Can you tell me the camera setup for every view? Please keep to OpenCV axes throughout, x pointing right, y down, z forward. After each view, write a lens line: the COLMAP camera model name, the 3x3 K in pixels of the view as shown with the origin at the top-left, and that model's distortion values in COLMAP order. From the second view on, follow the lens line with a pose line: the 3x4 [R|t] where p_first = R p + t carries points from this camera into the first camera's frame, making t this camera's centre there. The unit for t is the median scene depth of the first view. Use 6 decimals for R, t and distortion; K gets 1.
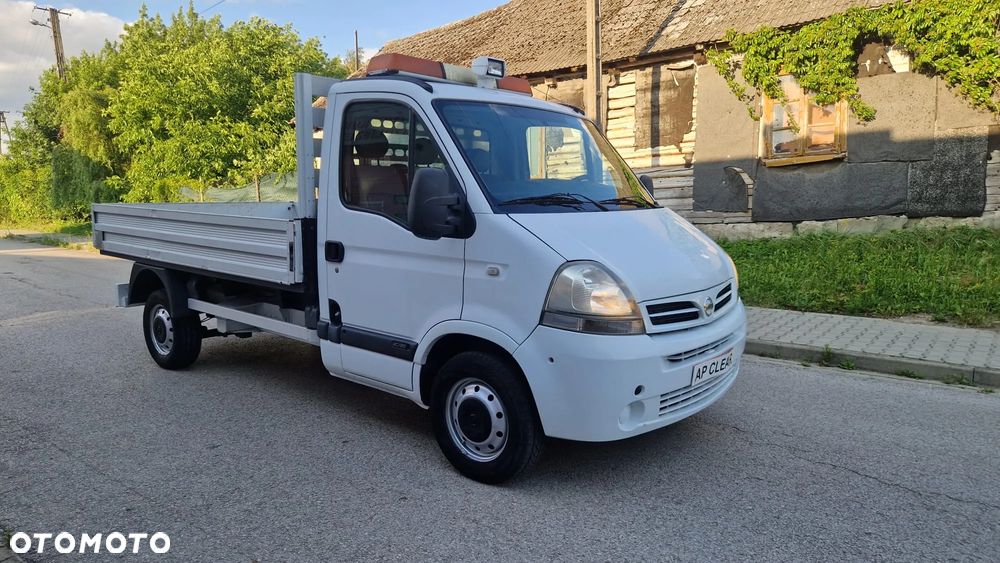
lens RADIAL K [[660.9, 0, 491.7], [0, 660.9, 281.0], [0, 0, 1]] dist [0.067852, -0.053327]
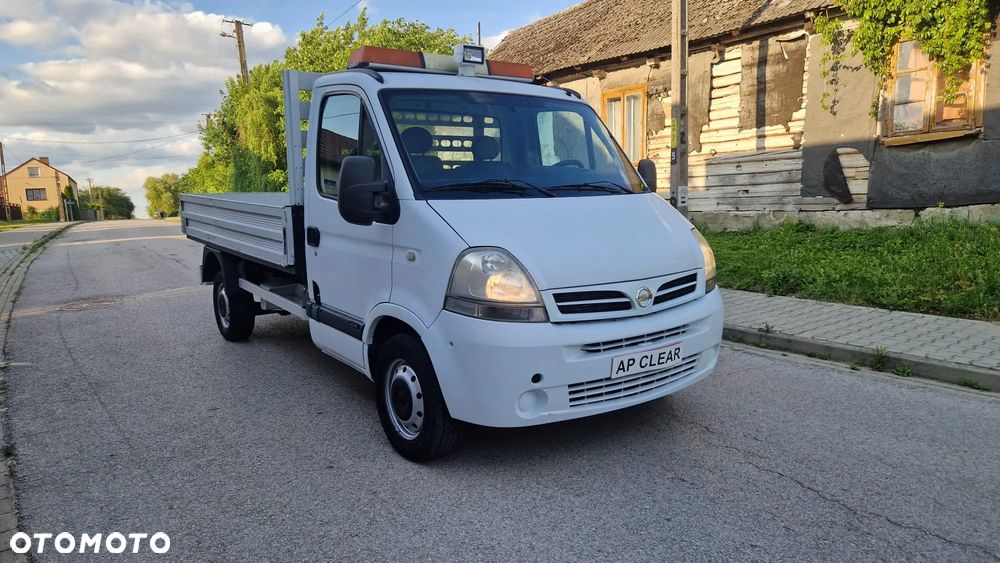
lens RADIAL K [[660.9, 0, 490.5], [0, 660.9, 287.4], [0, 0, 1]] dist [0.067852, -0.053327]
pose [[0.971794, 0.026360, -0.234355, 0.292813], [-0.020173, 0.999383, 0.028759, 0.001334], [0.234969, -0.023220, 0.971726, 0.021952]]
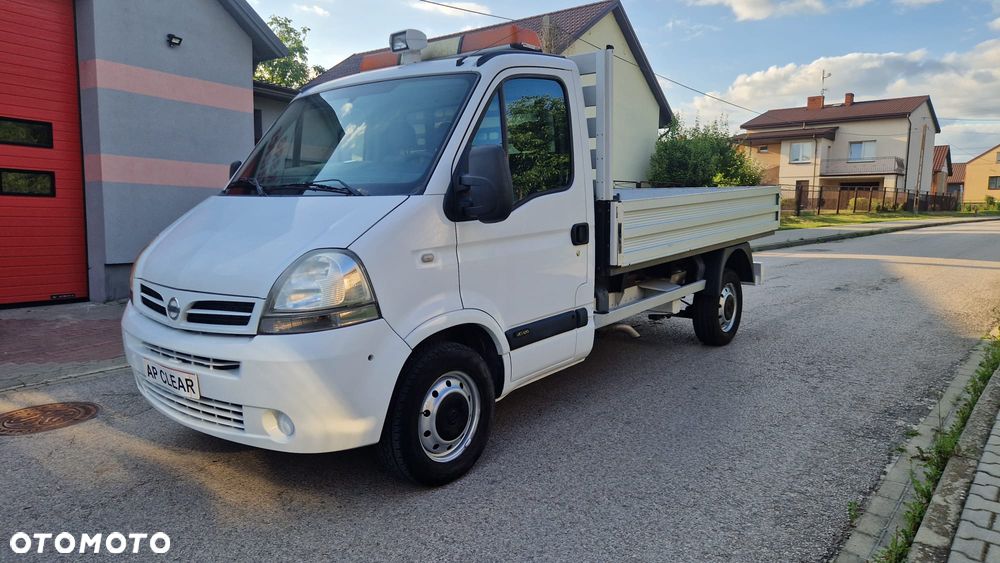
lens RADIAL K [[660.9, 0, 498.5], [0, 660.9, 286.4], [0, 0, 1]] dist [0.067852, -0.053327]
pose [[0.024131, 0.150122, -0.988373, 1.041970], [-0.118660, 0.982102, 0.146273, -0.146219], [0.992642, 0.113751, 0.041512, 1.206759]]
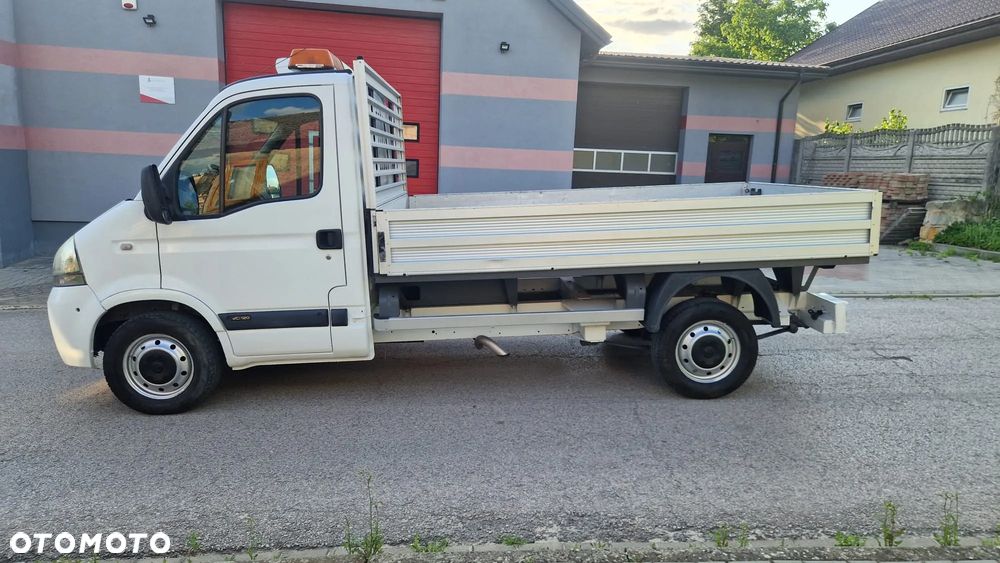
lens RADIAL K [[660.9, 0, 498.0], [0, 660.9, 290.0], [0, 0, 1]] dist [0.067852, -0.053327]
pose [[-0.723195, 0.142190, -0.675848, 0.598344], [-0.075978, 0.956258, 0.282485, -0.331411], [0.686452, 0.255642, -0.680758, 2.265533]]
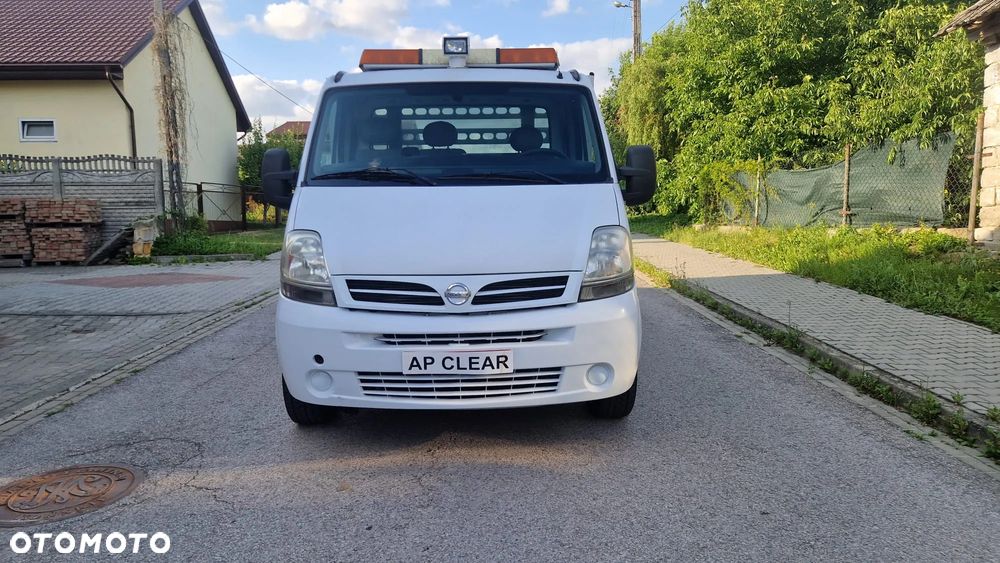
lens RADIAL K [[660.9, 0, 488.0], [0, 660.9, 288.5], [0, 0, 1]] dist [0.067852, -0.053327]
pose [[0.669122, 0.105681, -0.735600, 0.871183], [-0.088999, 0.994109, 0.061864, -0.022998], [0.737804, 0.024073, 0.674585, 0.384512]]
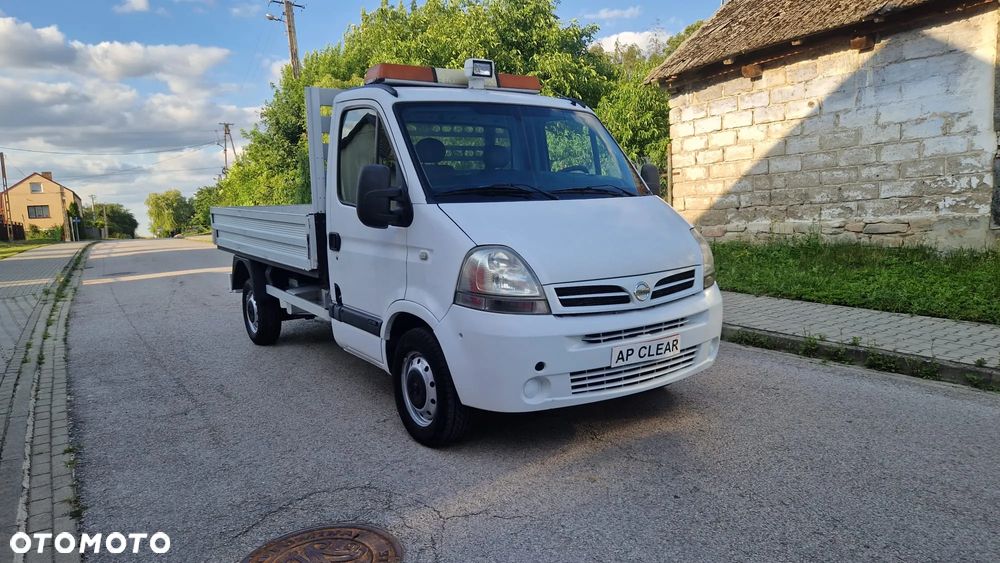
lens RADIAL K [[660.9, 0, 484.9], [0, 660.9, 294.4], [0, 0, 1]] dist [0.067852, -0.053327]
pose [[0.961518, 0.014249, -0.274373, 0.326615], [-0.009180, 0.999763, 0.019749, 0.021982], [0.274589, -0.016470, 0.961421, -0.033680]]
